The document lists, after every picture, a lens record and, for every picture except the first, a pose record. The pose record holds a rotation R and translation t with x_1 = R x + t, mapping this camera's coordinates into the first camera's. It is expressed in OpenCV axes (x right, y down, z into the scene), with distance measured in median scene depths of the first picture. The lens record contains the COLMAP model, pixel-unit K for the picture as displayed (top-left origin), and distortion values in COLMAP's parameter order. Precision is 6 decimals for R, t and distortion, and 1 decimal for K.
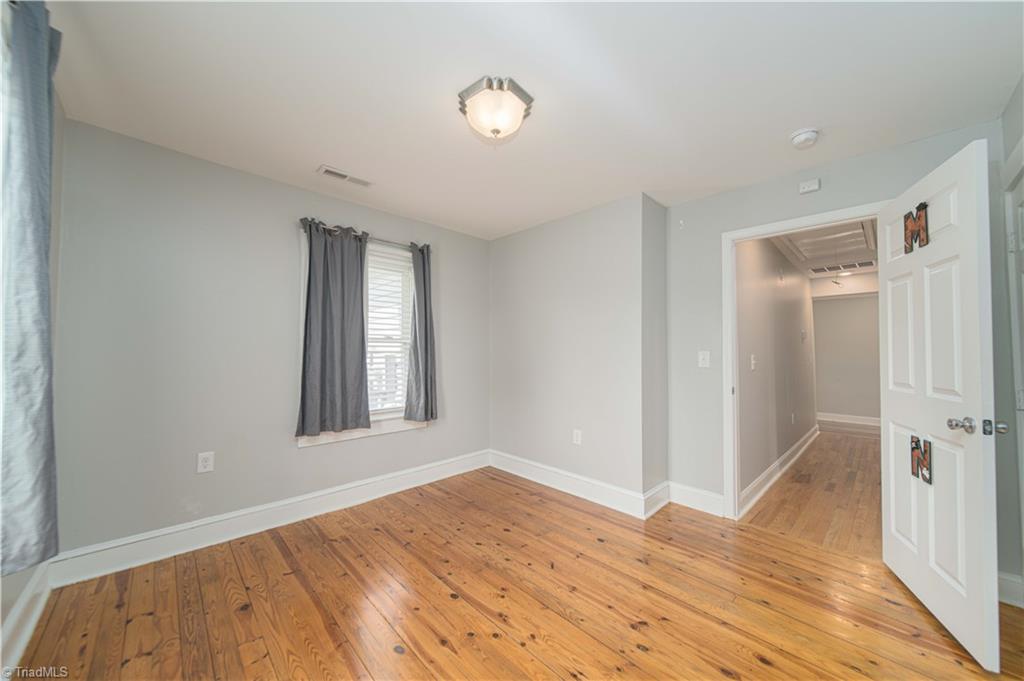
lens RADIAL K [[360.2, 0, 512.0], [0, 360.2, 340.5], [0, 0, 1]] dist [-0.000511, -0.000008]
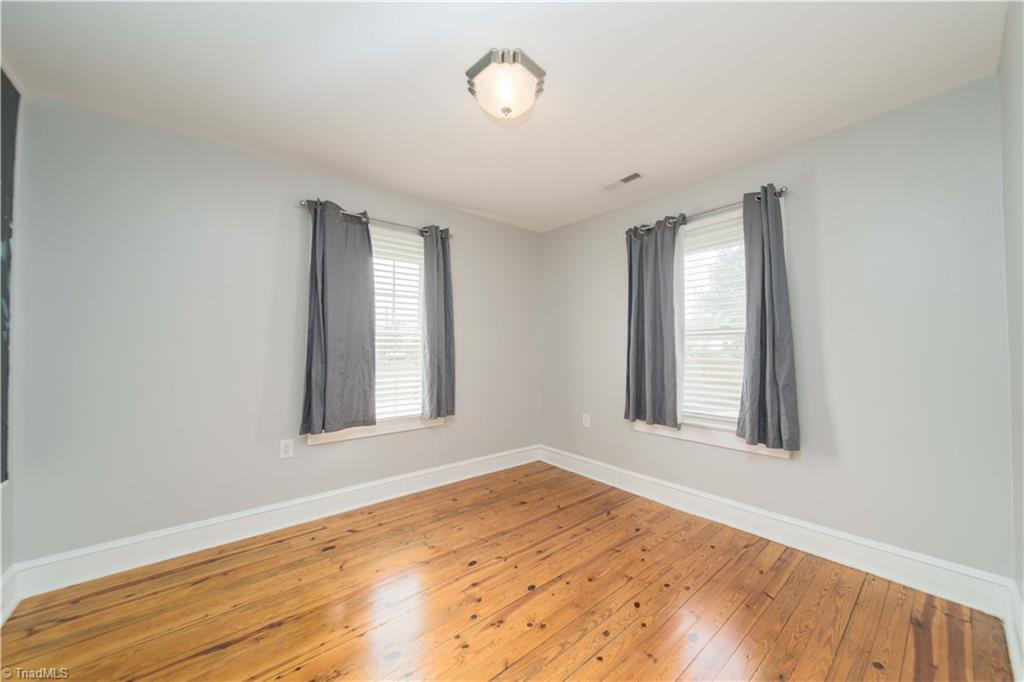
lens RADIAL K [[360.2, 0, 512.0], [0, 360.2, 341.0], [0, 0, 1]] dist [-0.000511, -0.000008]
pose [[-0.086496, -0.024224, -0.995958, 0.655296], [0.037326, 0.998924, -0.027538, 0.035376], [0.995553, -0.039557, -0.085499, 0.803127]]
